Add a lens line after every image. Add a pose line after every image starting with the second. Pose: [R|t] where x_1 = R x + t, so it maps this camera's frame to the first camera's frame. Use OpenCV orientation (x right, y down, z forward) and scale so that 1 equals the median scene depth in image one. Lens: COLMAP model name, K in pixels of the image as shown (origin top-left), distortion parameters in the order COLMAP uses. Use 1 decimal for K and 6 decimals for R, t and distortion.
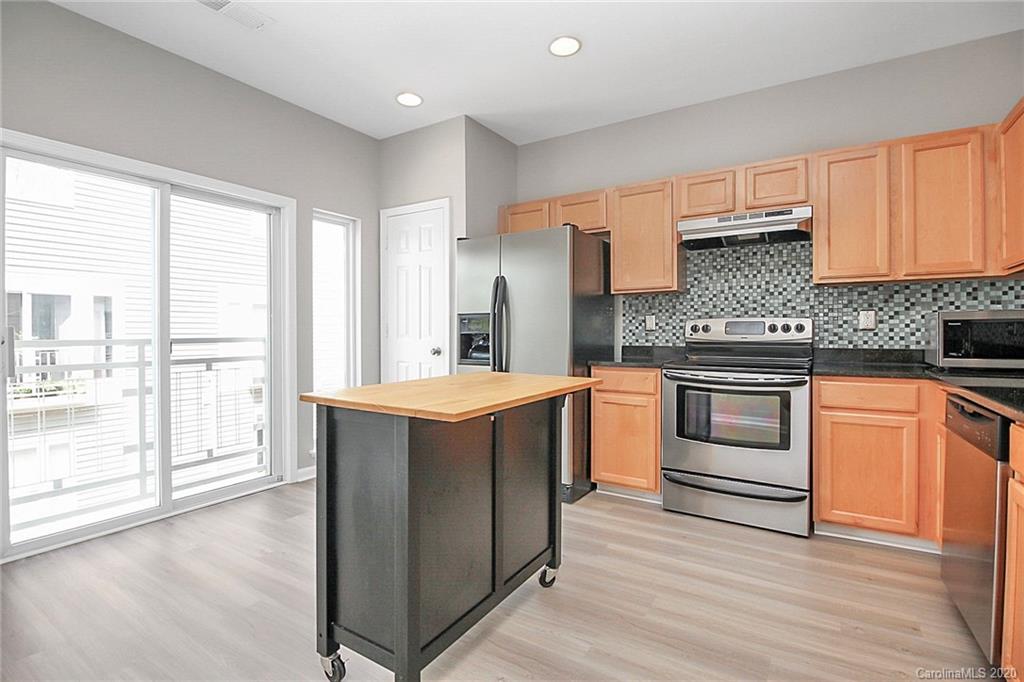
lens RADIAL K [[478.1, 0, 517.5], [0, 478.1, 332.3], [0, 0, 1]] dist [-0.009270, -0.009185]
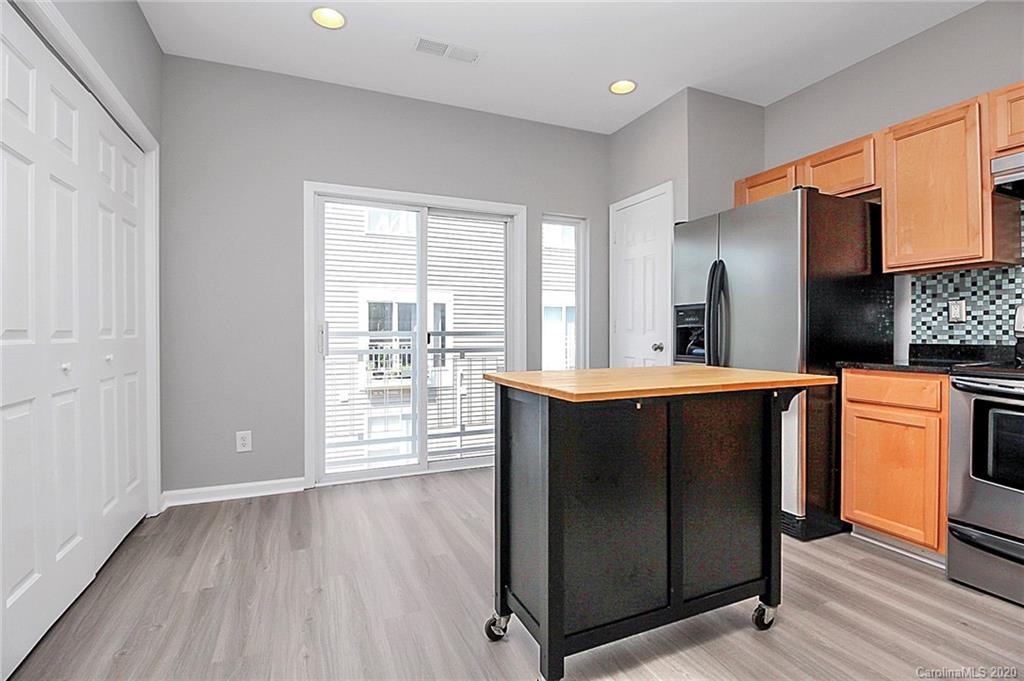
lens RADIAL K [[489.4, 0, 519.1], [0, 489.4, 331.8], [0, 0, 1]] dist [-0.003291, -0.011655]
pose [[0.825351, 0.000577, -0.564619, 0.177313], [-0.002757, 0.999992, -0.003008, 0.016437], [0.564613, 0.004040, 0.825346, 0.069465]]
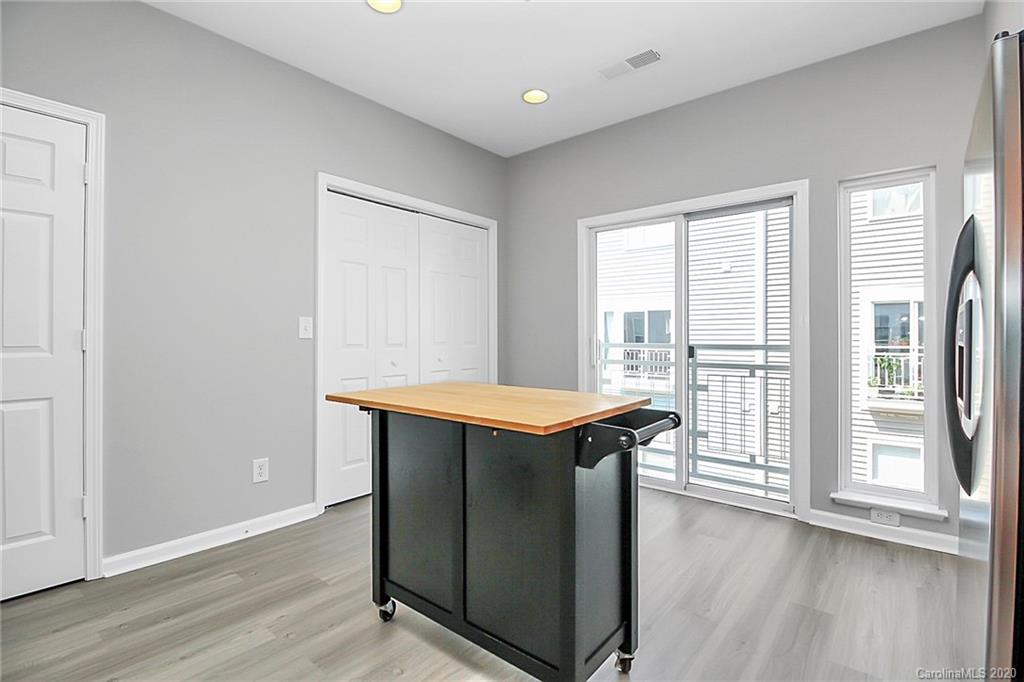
lens RADIAL K [[489.4, 0, 509.1], [0, 489.4, 331.8], [0, 0, 1]] dist [-0.003291, -0.011655]
pose [[-0.134449, -0.010195, -0.990868, 0.499517], [-0.002974, 0.999947, -0.009885, -0.004133], [0.990916, 0.001618, -0.134472, 0.678354]]
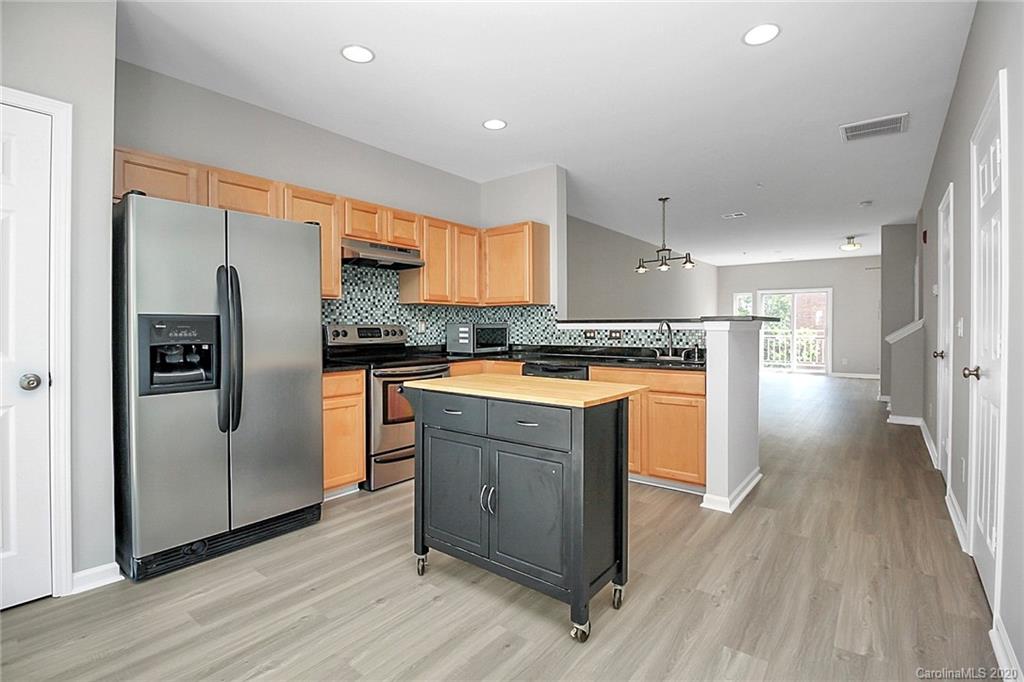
lens RADIAL K [[478.1, 0, 514.3], [0, 478.1, 320.0], [0, 0, 1]] dist [-0.009270, -0.009185]
pose [[0.092404, 0.012437, 0.995644, -0.784561], [0.001622, 0.999919, -0.012641, -0.026778], [-0.995720, 0.002783, 0.092376, 0.518491]]
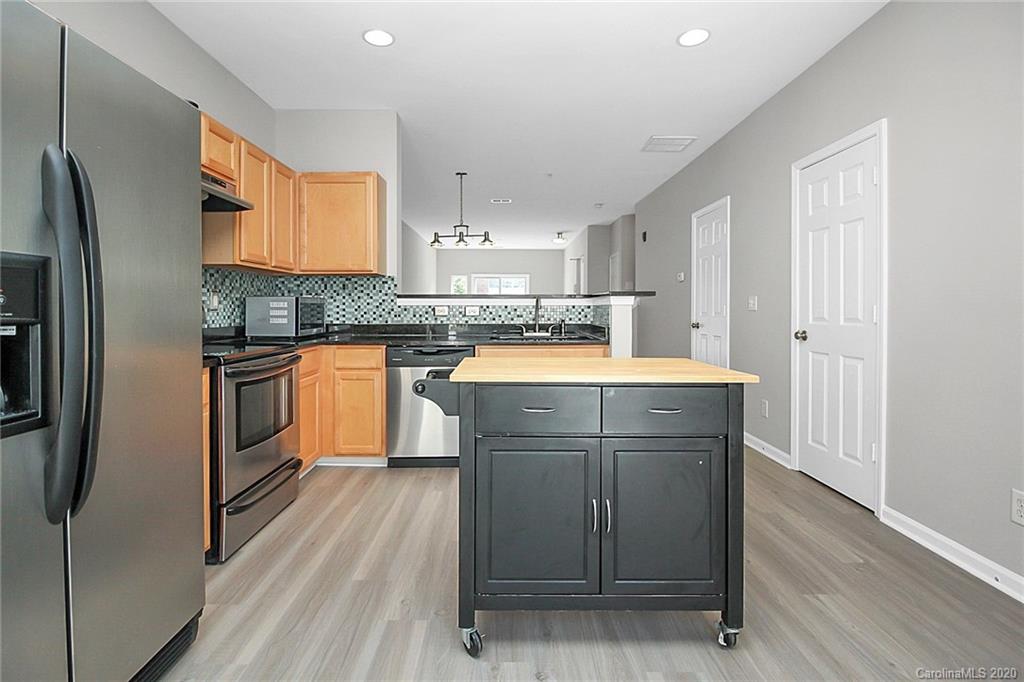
lens RADIAL K [[489.4, 0, 504.1], [0, 489.4, 304.8], [0, 0, 1]] dist [-0.003291, -0.011655]
pose [[-0.529739, 0.005405, 0.848143, -0.512659], [0.000567, 0.999982, -0.006018, -0.009433], [-0.848160, -0.002707, -0.529732, 0.980404]]
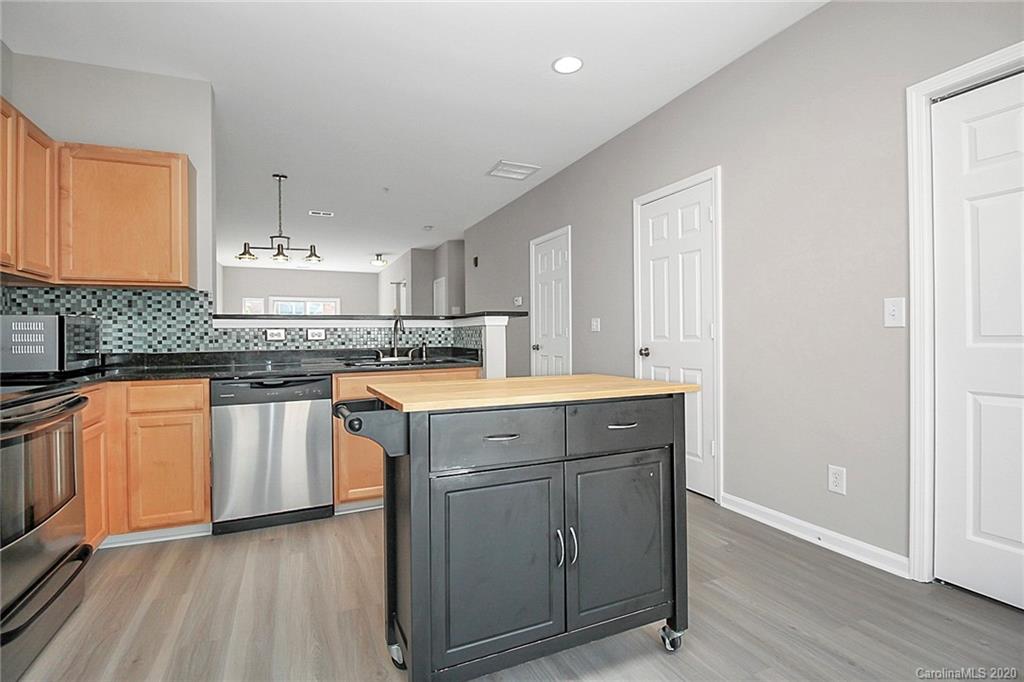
lens RADIAL K [[489.4, 0, 520.8], [0, 489.4, 332.8], [0, 0, 1]] dist [-0.003291, -0.011655]
pose [[-0.838940, 0.012336, 0.544085, -0.347813], [0.011721, 0.999921, -0.004597, 0.006408], [-0.544098, 0.002521, -0.839018, 1.039171]]
